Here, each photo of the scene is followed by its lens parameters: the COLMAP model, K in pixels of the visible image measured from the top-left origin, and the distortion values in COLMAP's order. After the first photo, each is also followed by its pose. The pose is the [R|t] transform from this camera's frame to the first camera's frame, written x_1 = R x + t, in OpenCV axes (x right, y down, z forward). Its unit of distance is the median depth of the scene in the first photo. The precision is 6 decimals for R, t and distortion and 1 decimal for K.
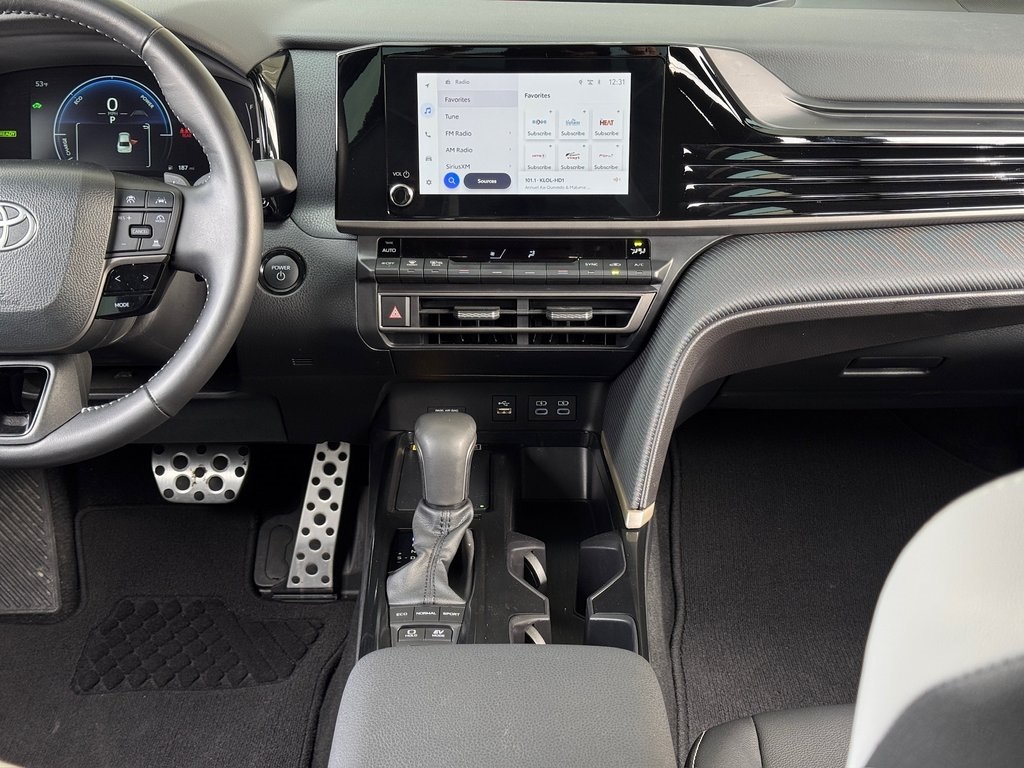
lens RADIAL K [[1483.4, 0, 512.0], [0, 1483.4, 384.0], [0, 0, 1]] dist [0.164375, 0.076913]
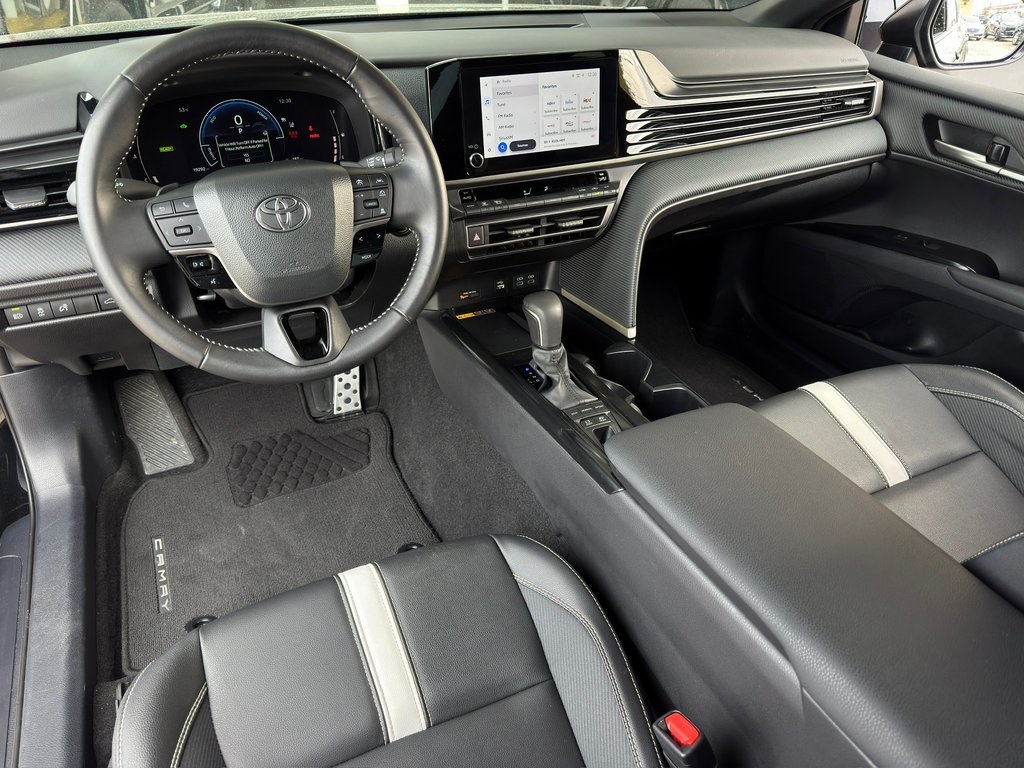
lens RADIAL K [[717.6, 0, 512.0], [0, 717.6, 384.0], [0, 0, 1]] dist [0.063081, -0.004353]
pose [[0.901769, -0.225844, 0.368521, -0.373143], [0.156428, 0.965360, 0.208833, -0.051697], [-0.402919, -0.130672, 0.905859, 0.259042]]
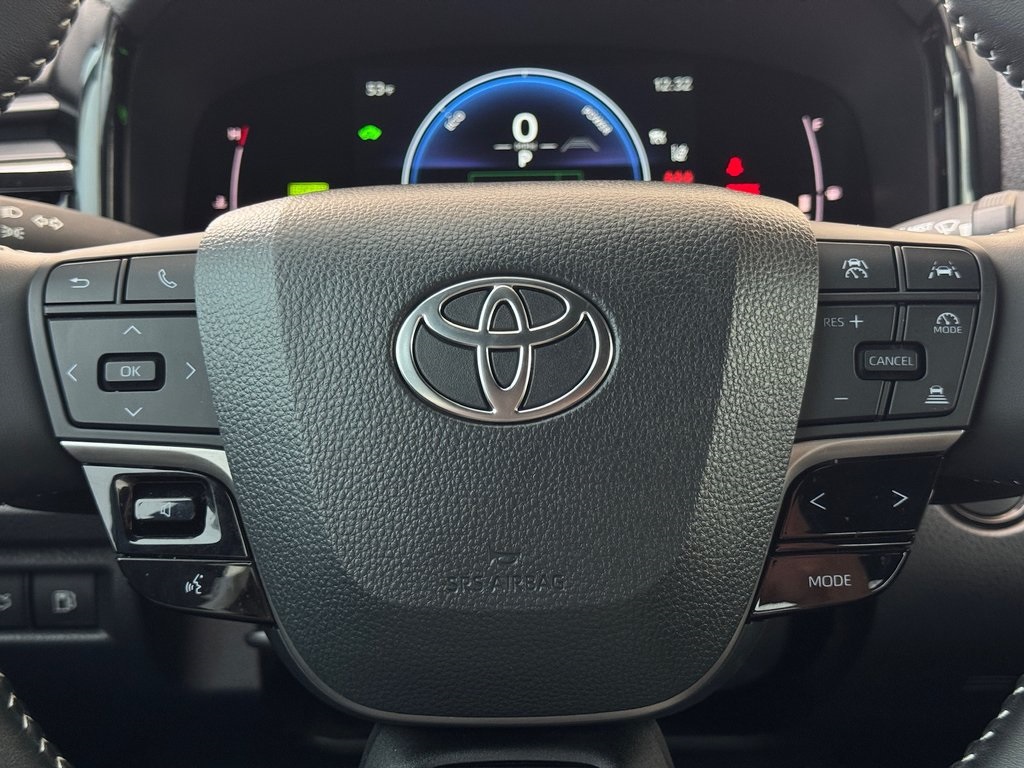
lens RADIAL K [[1483.4, 0, 512.0], [0, 1483.4, 384.0], [0, 0, 1]] dist [0.164375, 0.076913]
pose [[0.999997, -0.002235, -0.000655, -0.293244], [0.002127, 0.990987, -0.133940, -0.046455], [0.000948, 0.133939, 0.990989, 0.596483]]
